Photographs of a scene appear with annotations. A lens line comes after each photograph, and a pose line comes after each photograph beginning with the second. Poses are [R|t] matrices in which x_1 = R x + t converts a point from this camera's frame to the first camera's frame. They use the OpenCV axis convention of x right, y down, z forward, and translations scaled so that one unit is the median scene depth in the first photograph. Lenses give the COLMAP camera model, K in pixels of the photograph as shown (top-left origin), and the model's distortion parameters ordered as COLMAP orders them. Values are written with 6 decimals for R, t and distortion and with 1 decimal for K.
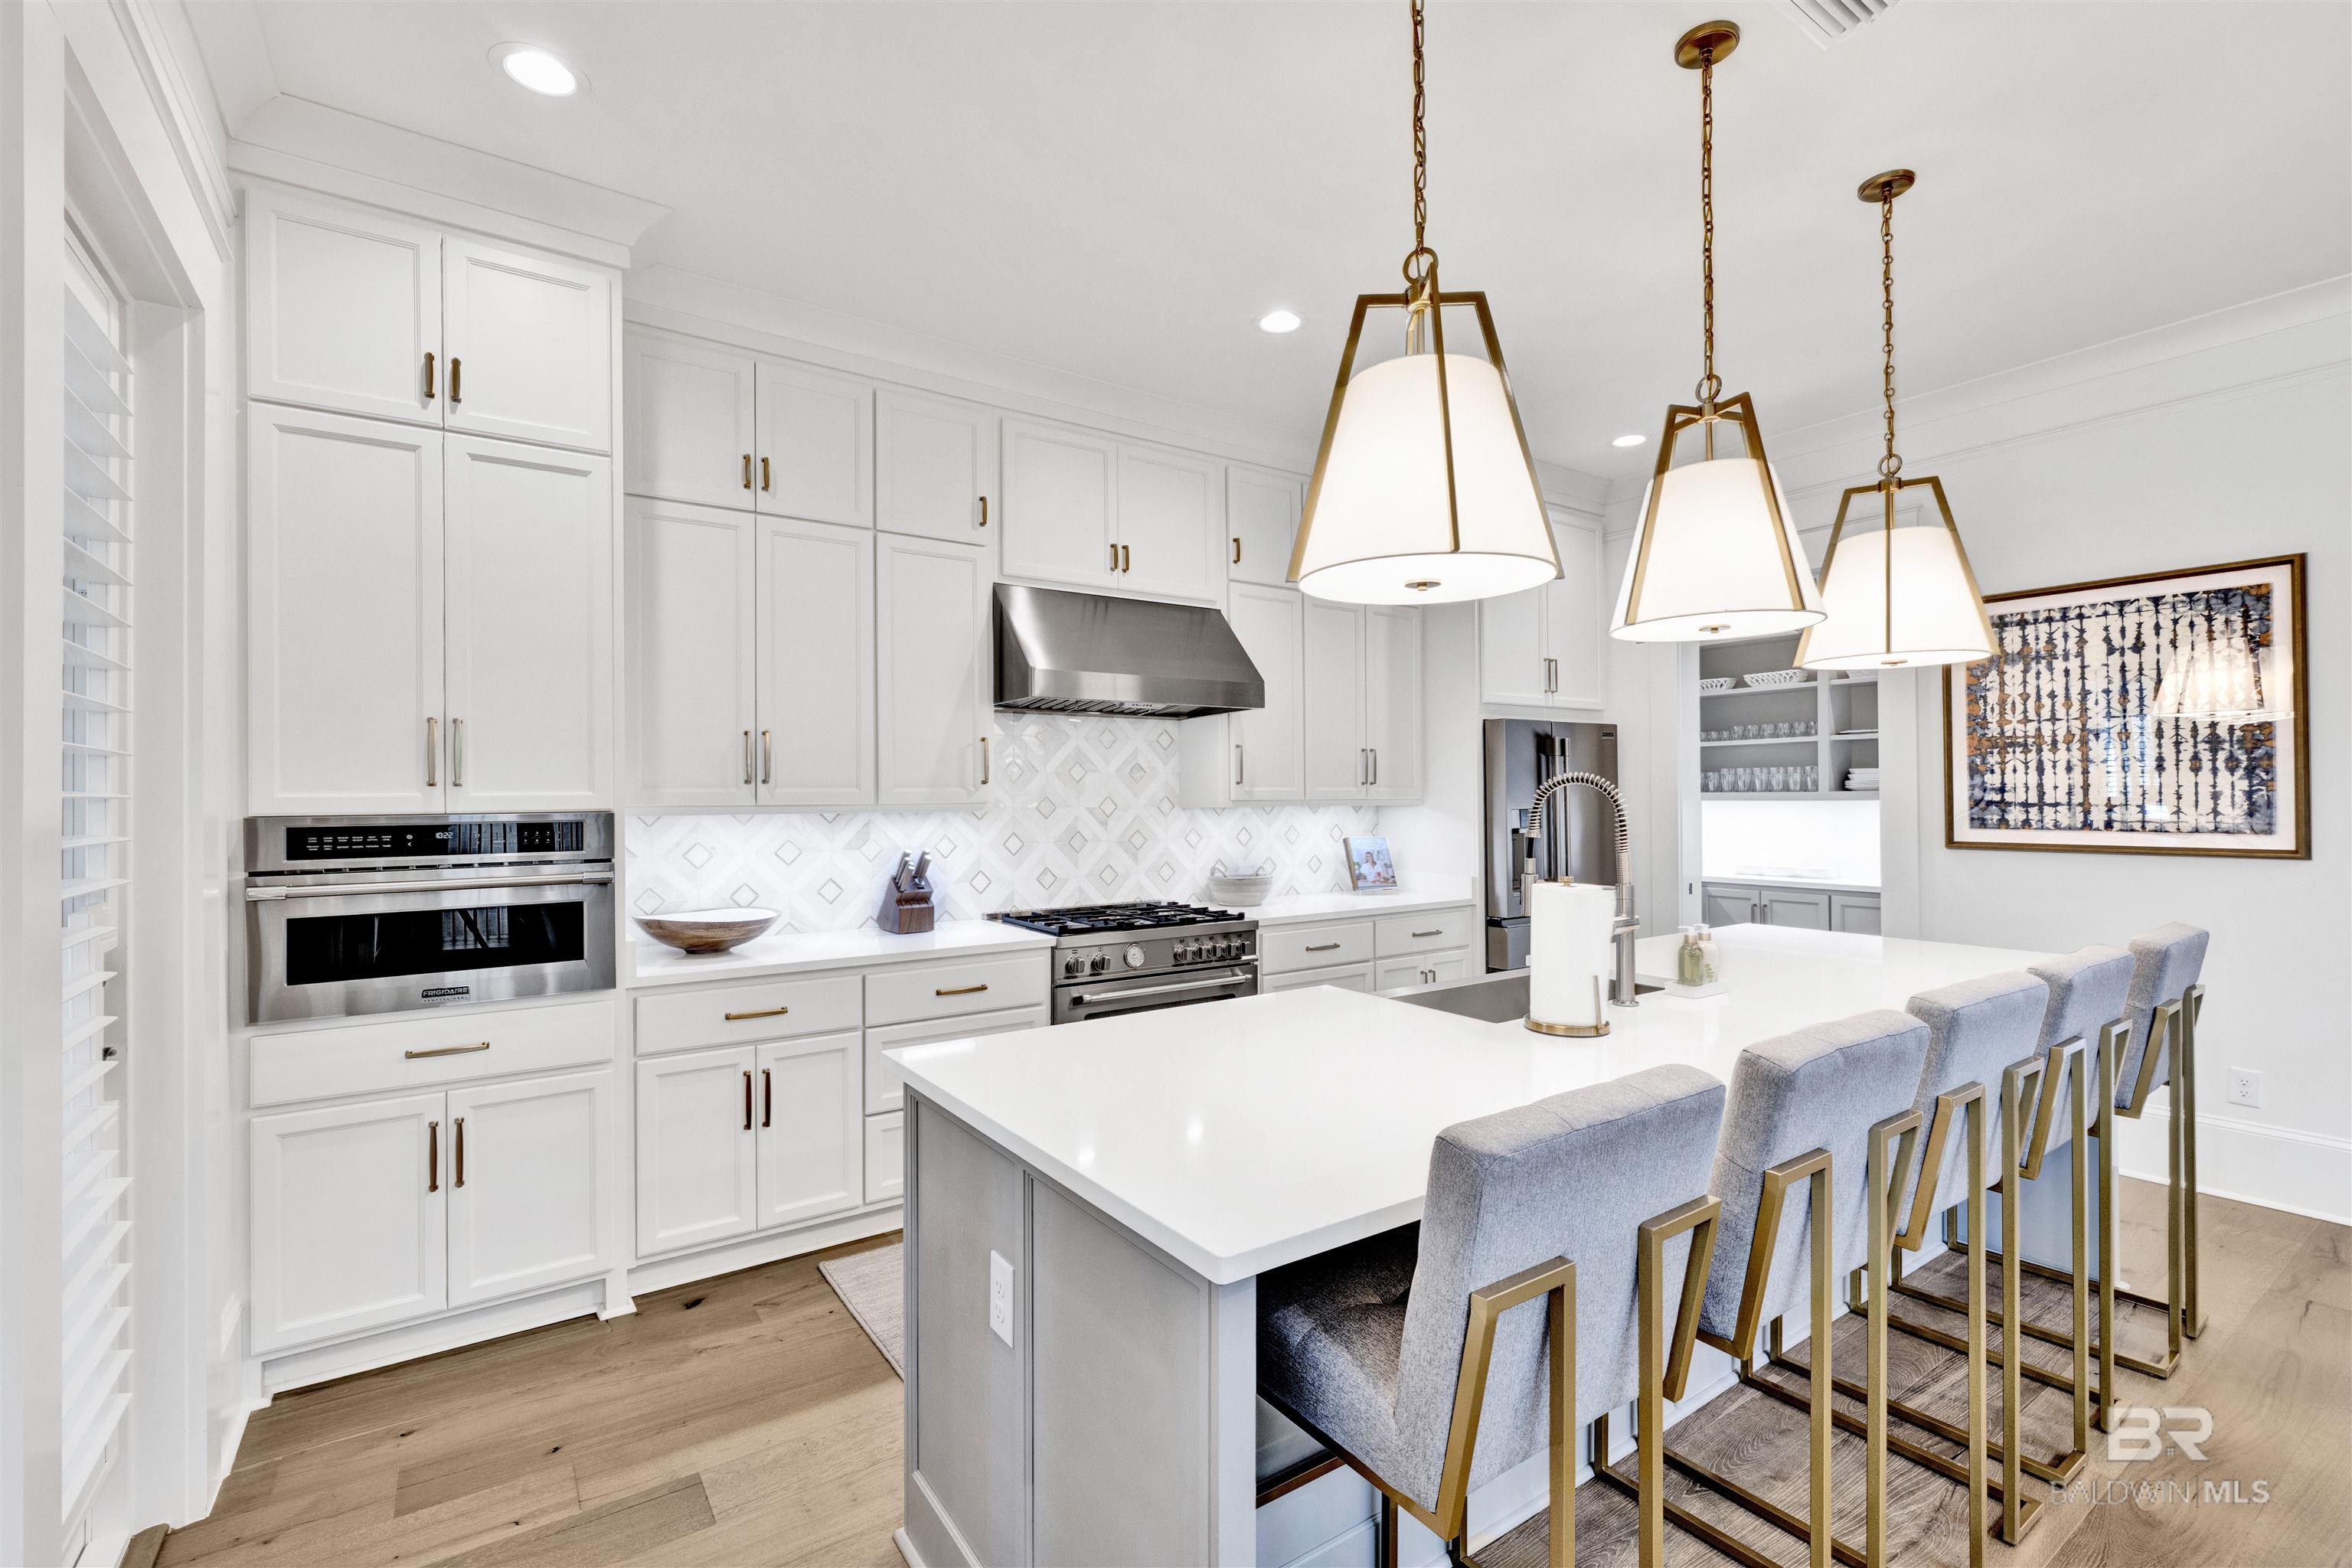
lens RADIAL K [[1040.9, 0, 1176.0], [0, 1040.9, 784.0], [0, 0, 1]] dist [-0.001509, -0.000277]
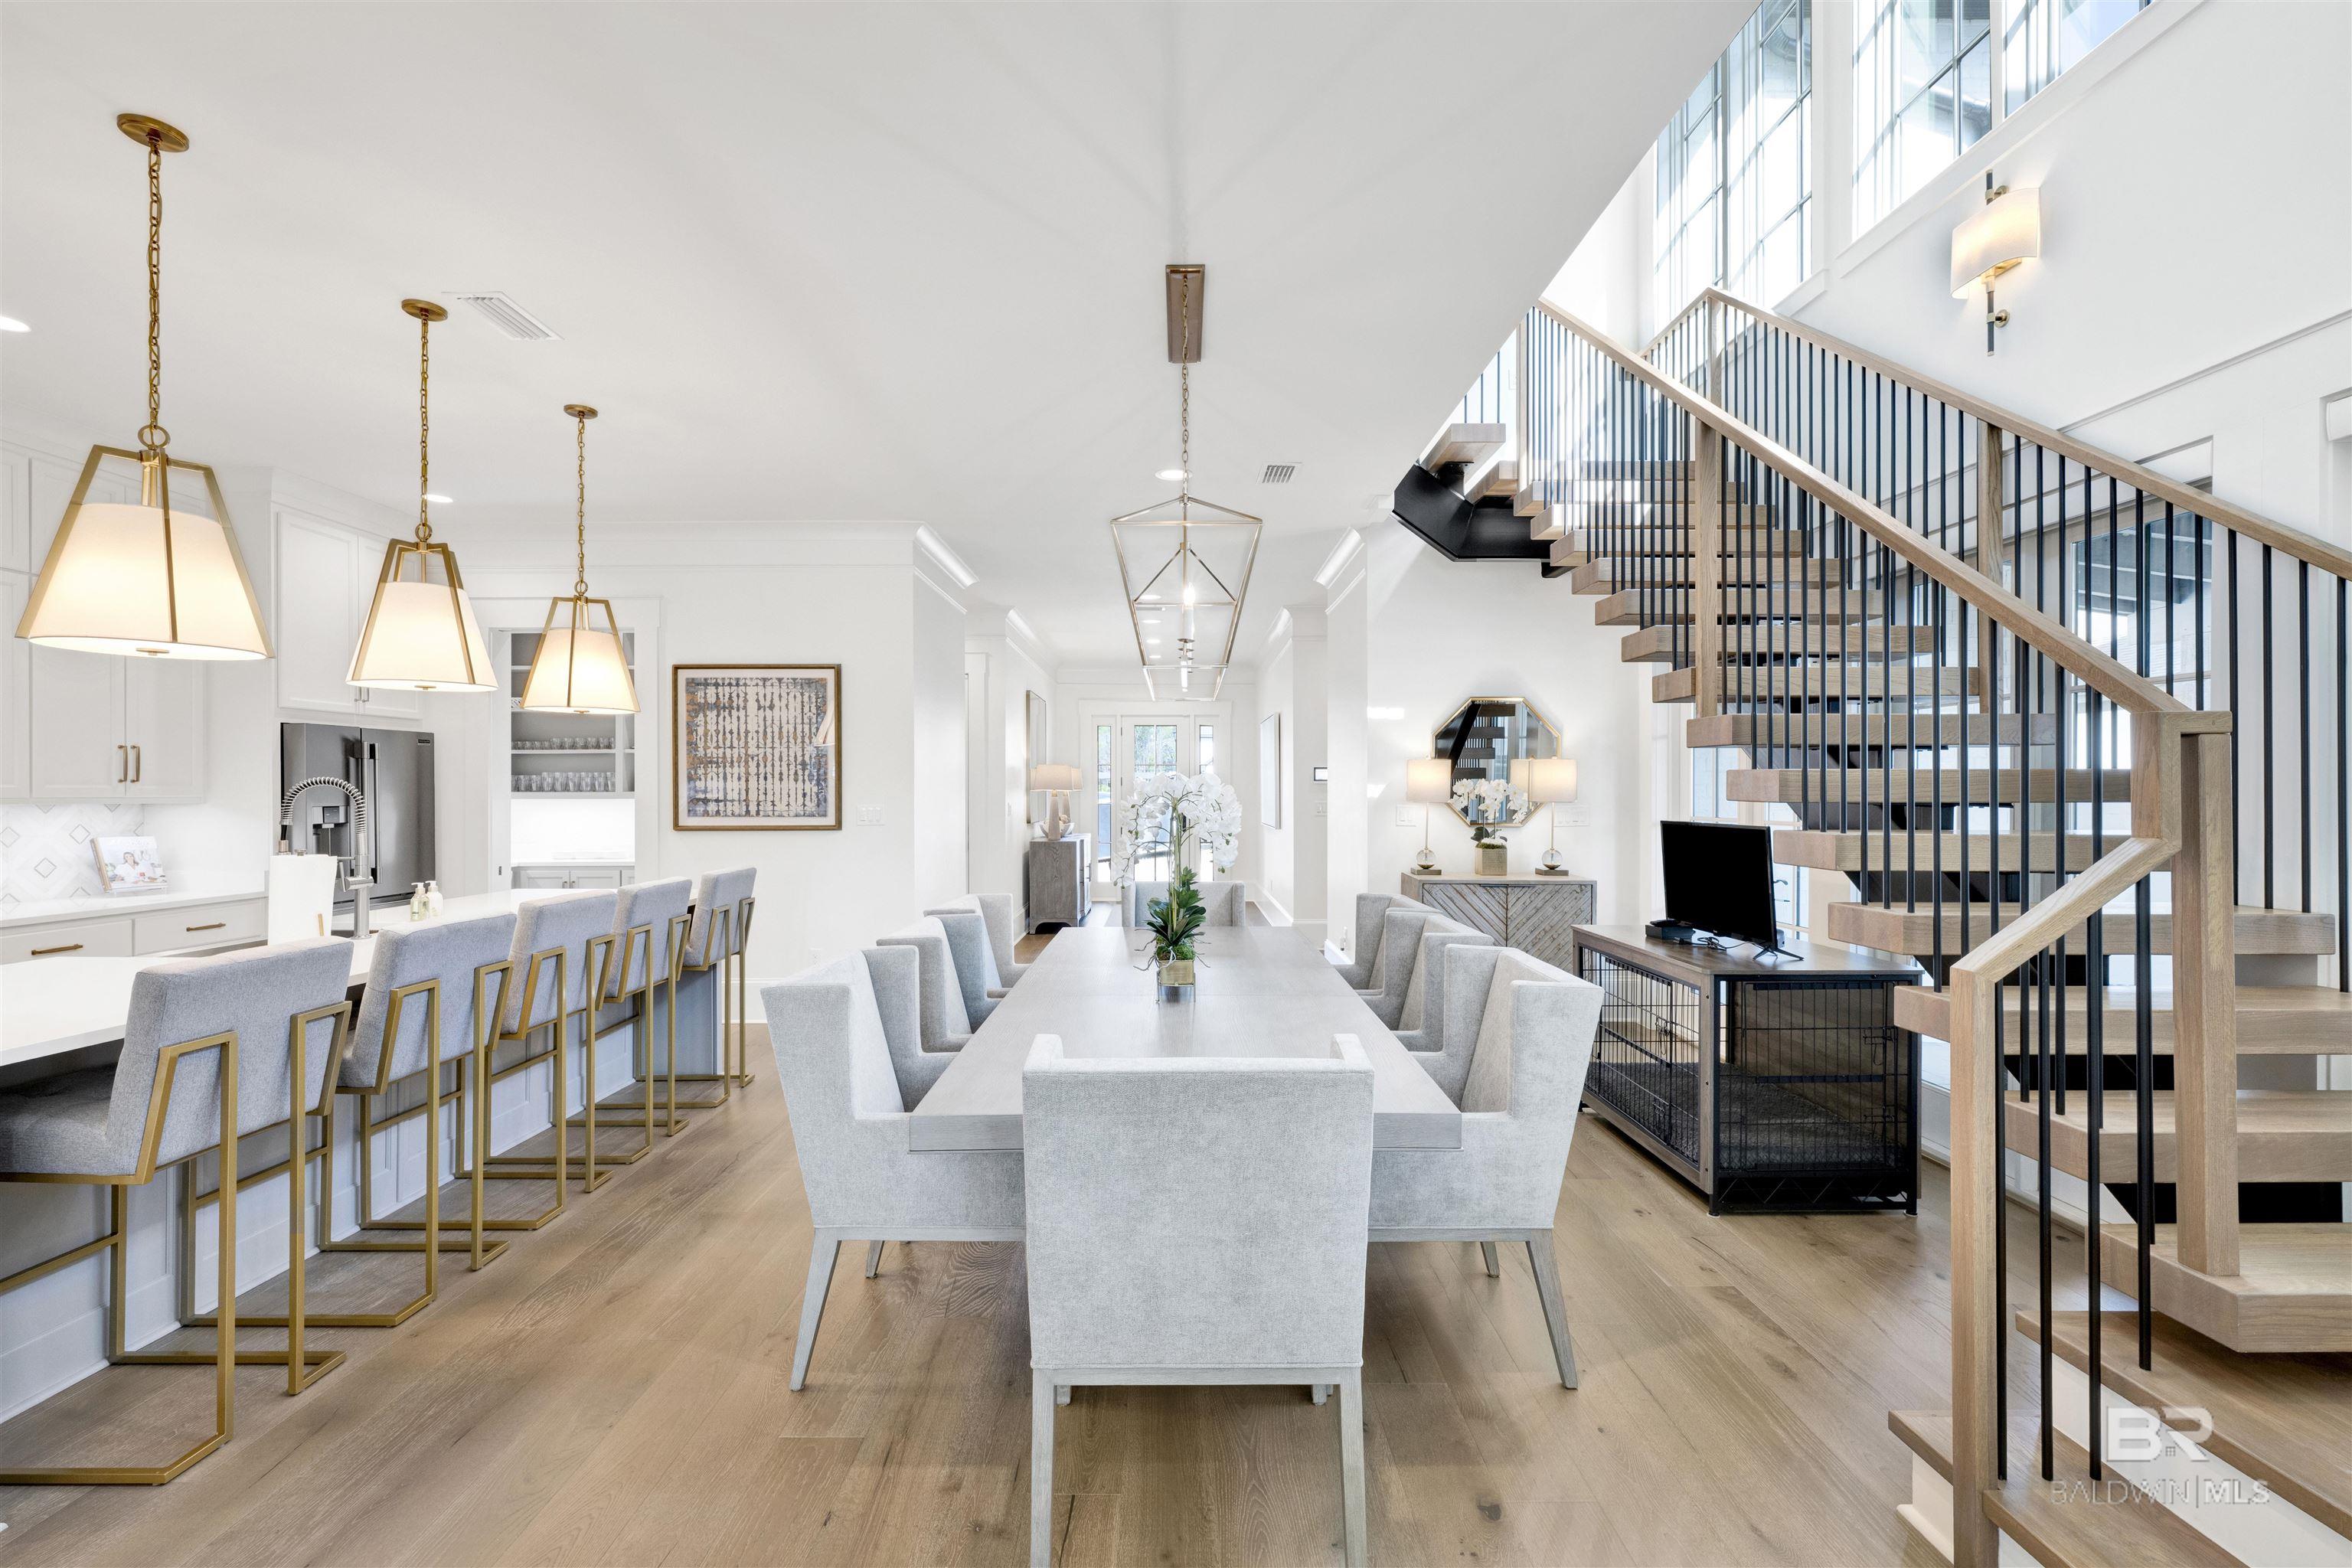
lens RADIAL K [[1017.5, 0, 1182.0], [0, 1017.5, 790.6], [0, 0, 1]] dist [-0.003297, -0.000224]
pose [[0.561369, 0.005677, 0.827546, -0.065610], [-0.011474, 0.999934, 0.000924, -0.005730], [-0.827486, -0.010014, 0.561397, -0.499814]]
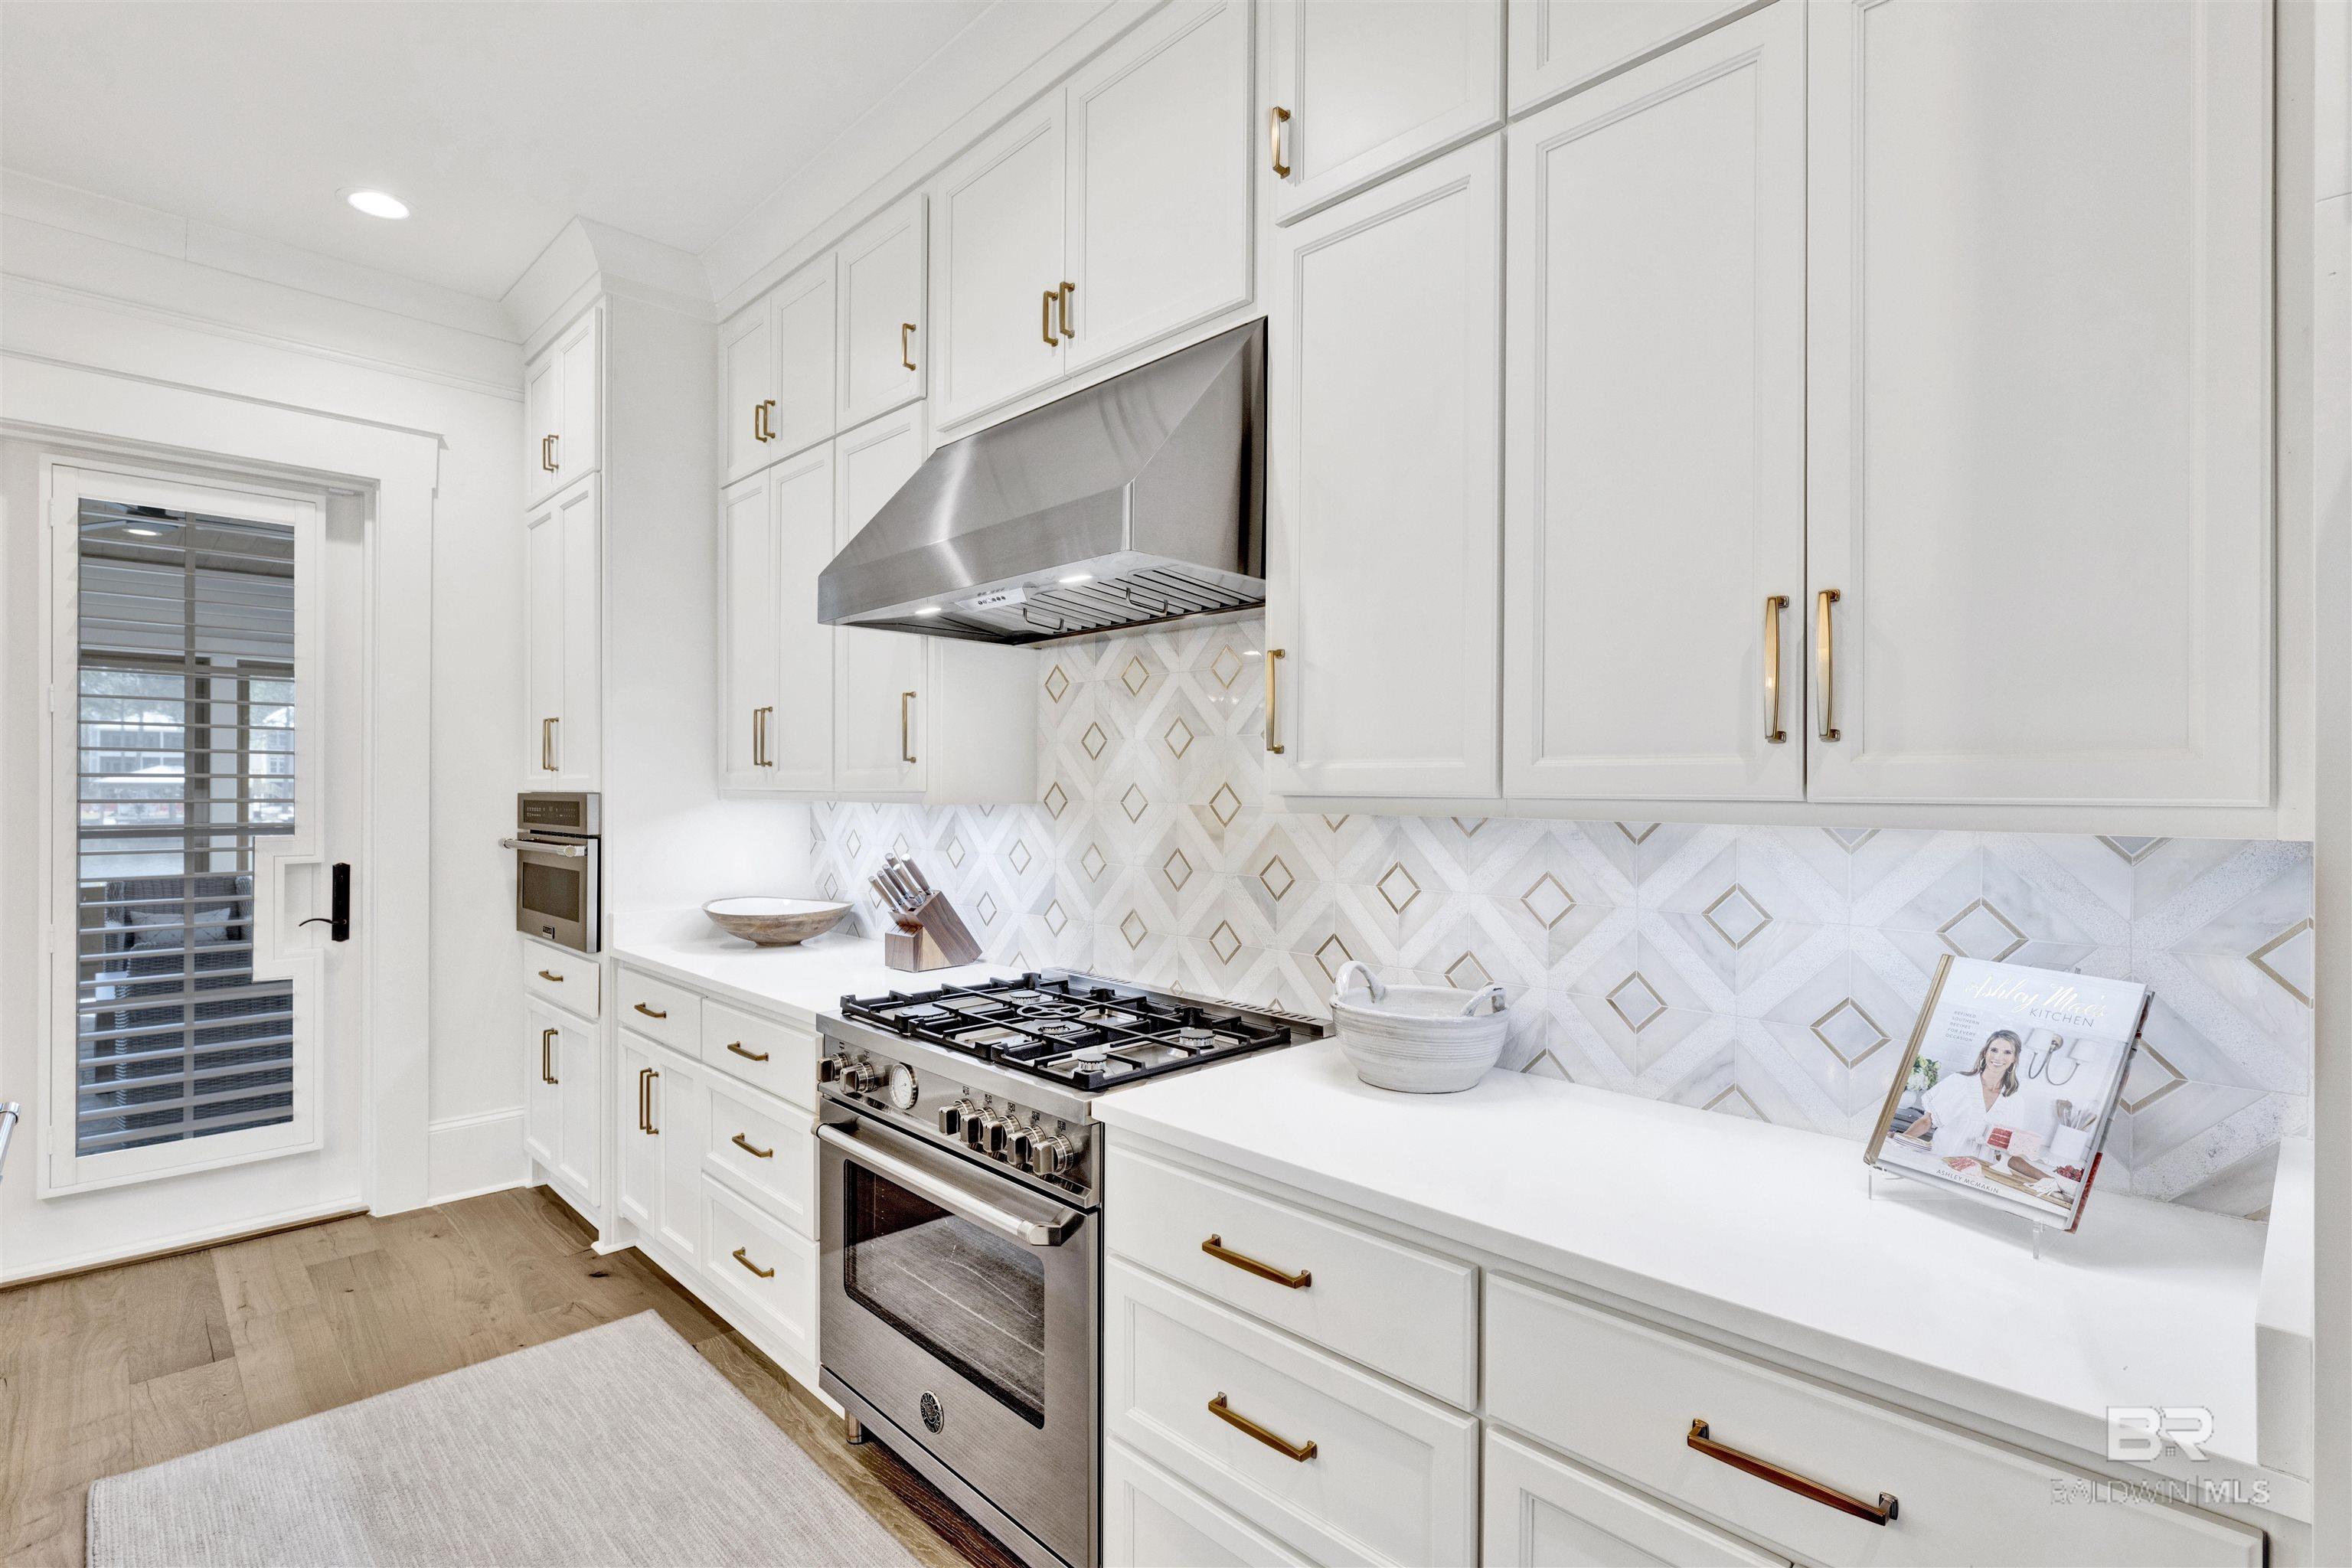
lens RADIAL K [[1112.5, 0, 1174.3], [0, 1112.5, 789.1], [0, 0, 1]] dist [-0.000871, -0.000083]
pose [[0.162701, 0.008055, -0.986643, 0.591244], [0.006147, 0.999939, 0.009177, 0.012411], [0.986656, -0.007558, 0.162642, 1.159380]]
